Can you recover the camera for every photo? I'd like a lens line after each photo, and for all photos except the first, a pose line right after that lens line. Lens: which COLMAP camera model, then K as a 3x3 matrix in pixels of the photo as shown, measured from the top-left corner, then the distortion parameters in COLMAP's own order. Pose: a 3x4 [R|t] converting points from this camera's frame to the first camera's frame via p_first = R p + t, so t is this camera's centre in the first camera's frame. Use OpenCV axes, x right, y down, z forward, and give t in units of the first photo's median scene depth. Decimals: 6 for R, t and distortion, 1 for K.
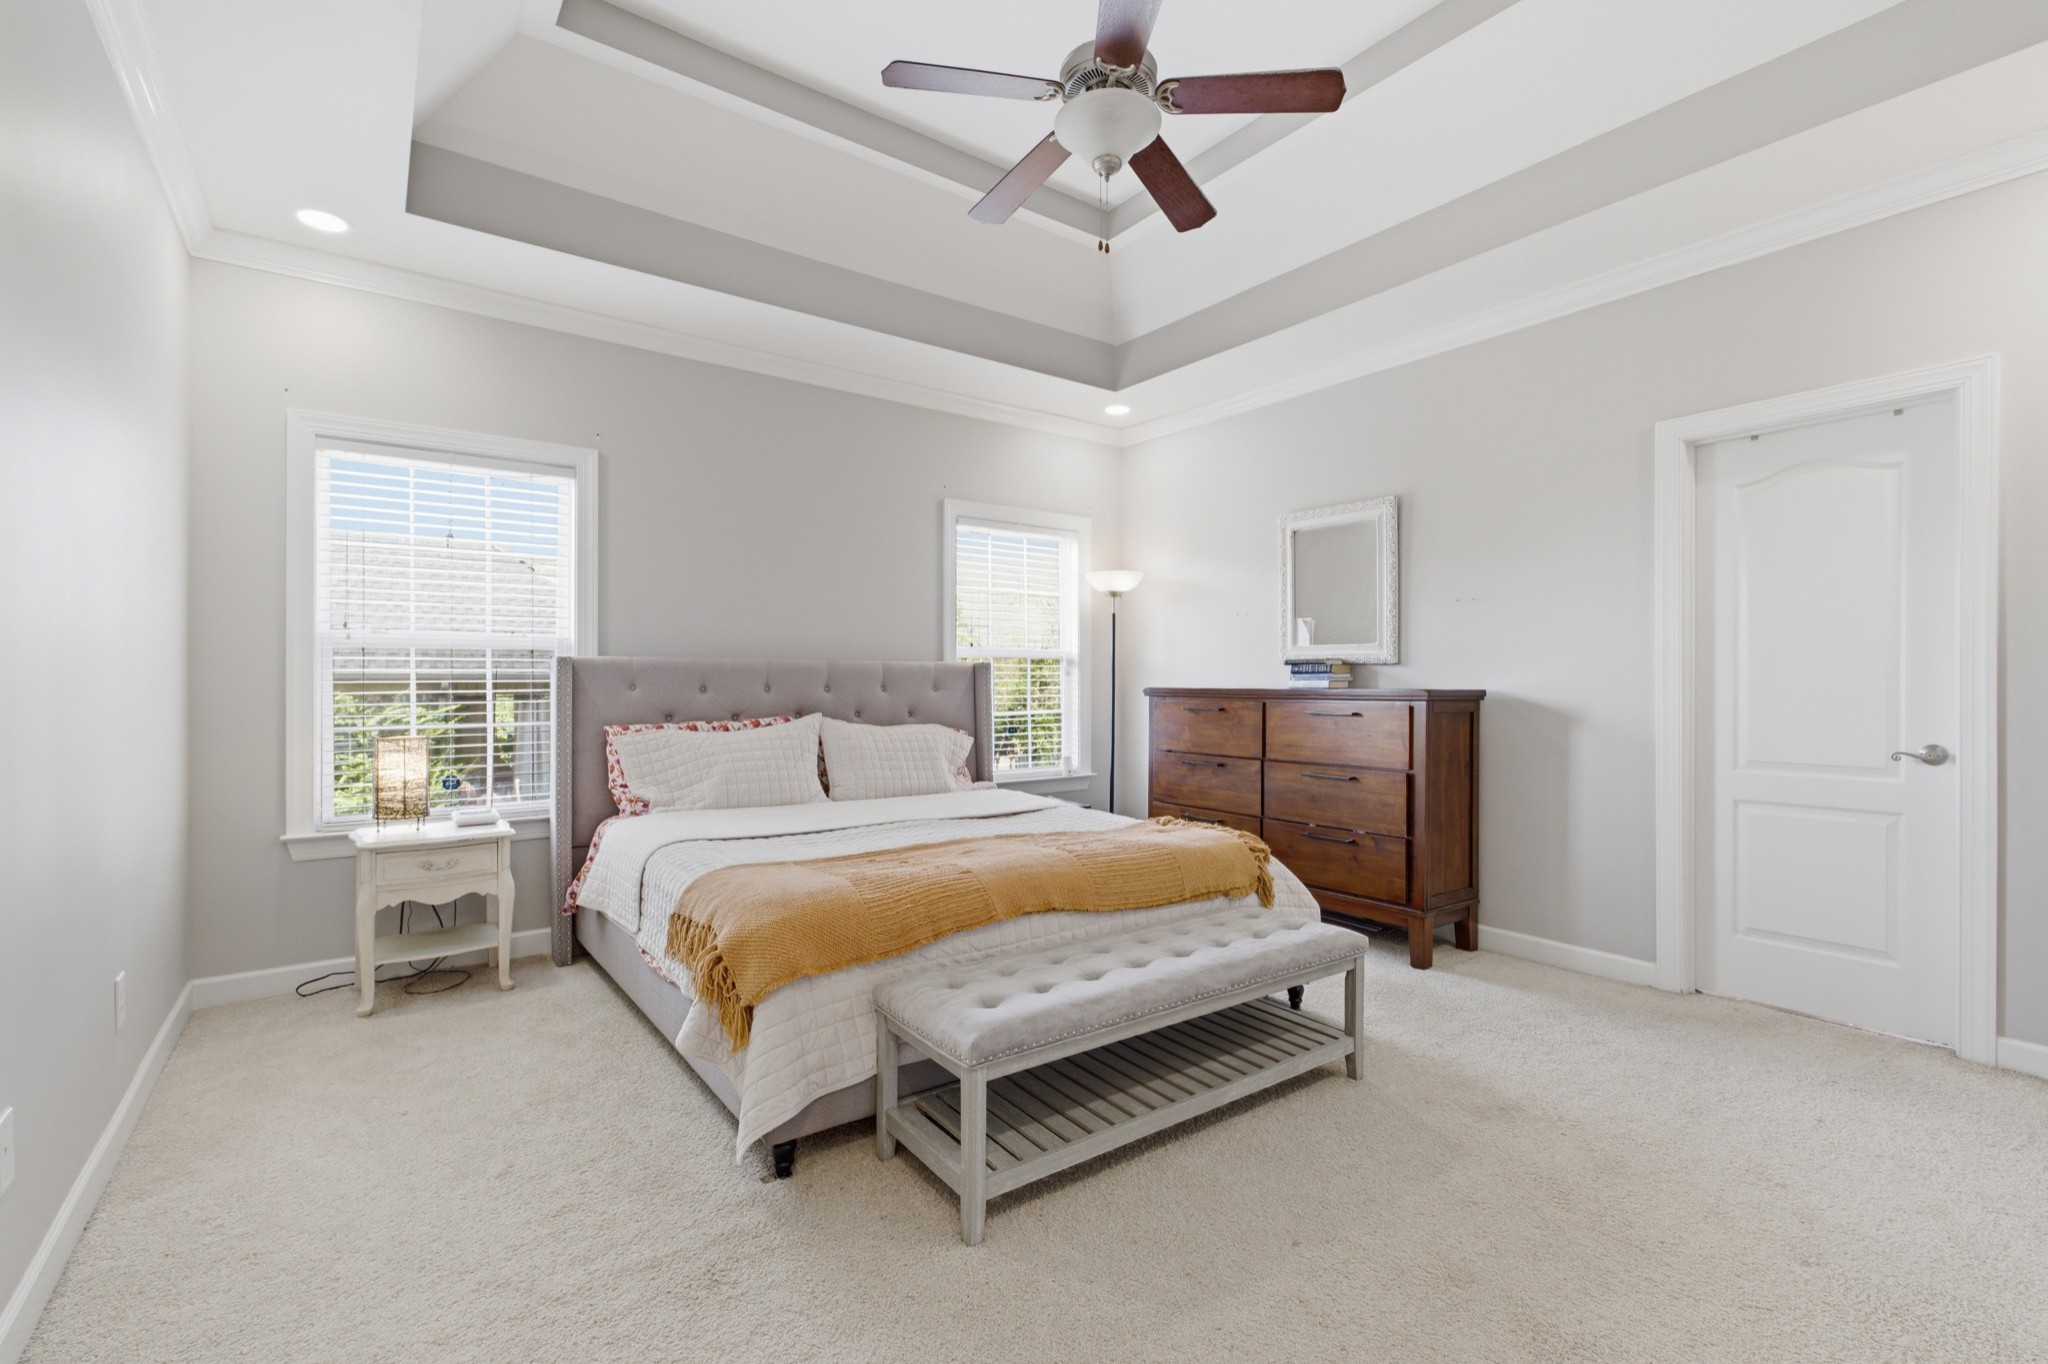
lens RADIAL K [[912.8, 0, 1030.5], [0, 912.8, 688.5], [0, 0, 1]] dist [-0.006766, -0.000307]
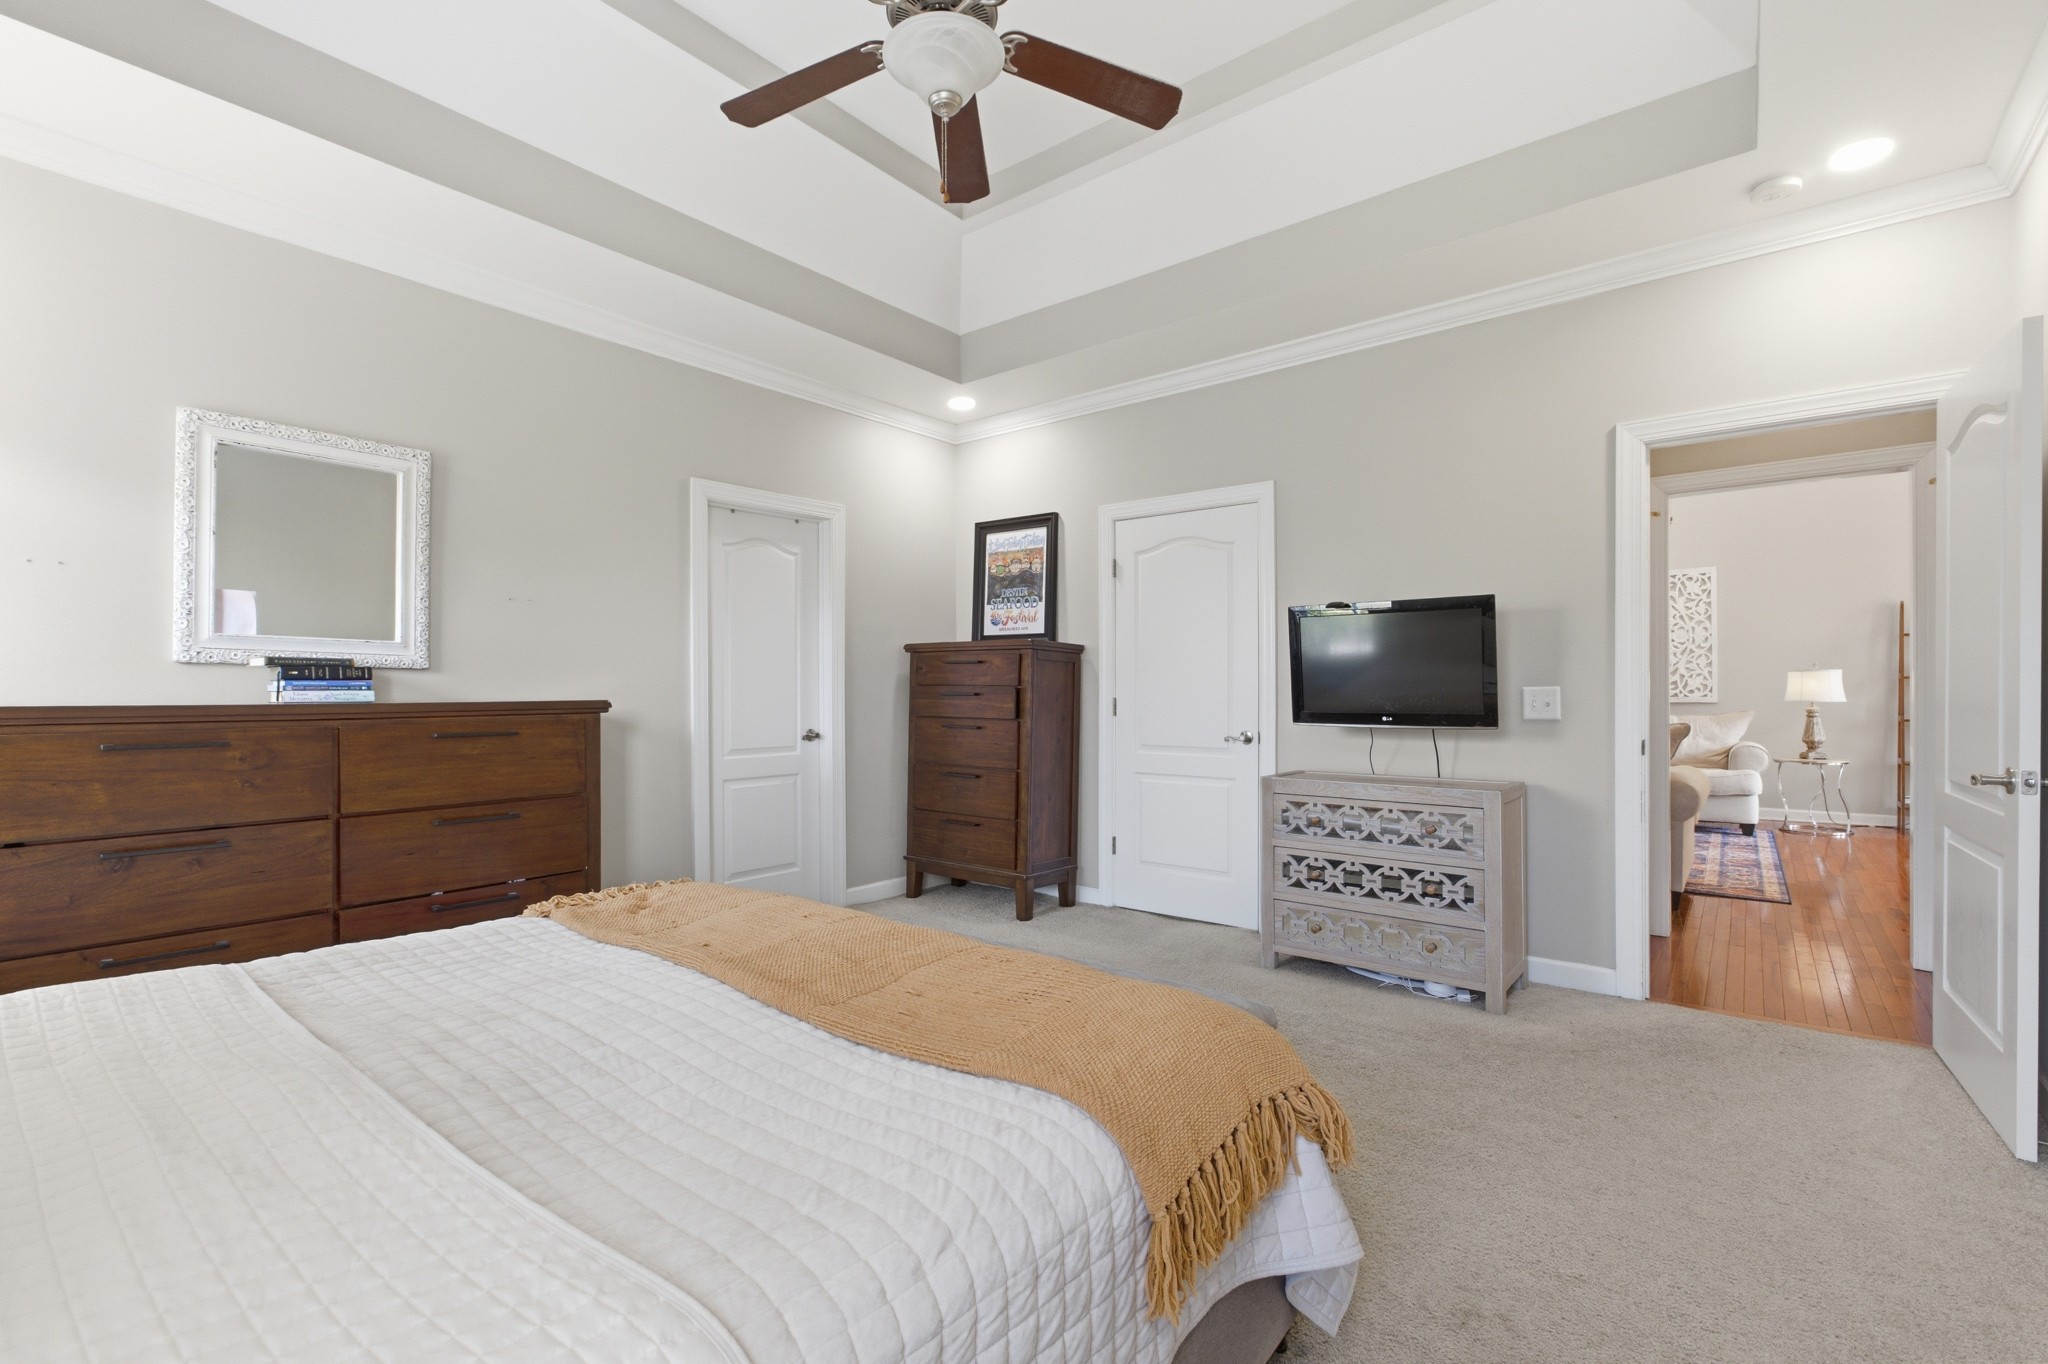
lens RADIAL K [[912.8, 0, 1030.5], [0, 912.8, 688.5], [0, 0, 1]] dist [-0.006766, -0.000307]
pose [[-0.249474, -0.009073, 0.968339, -0.476984], [-0.004845, 0.999955, 0.008121, -0.018738], [-0.968369, -0.002666, -0.249507, 0.689000]]
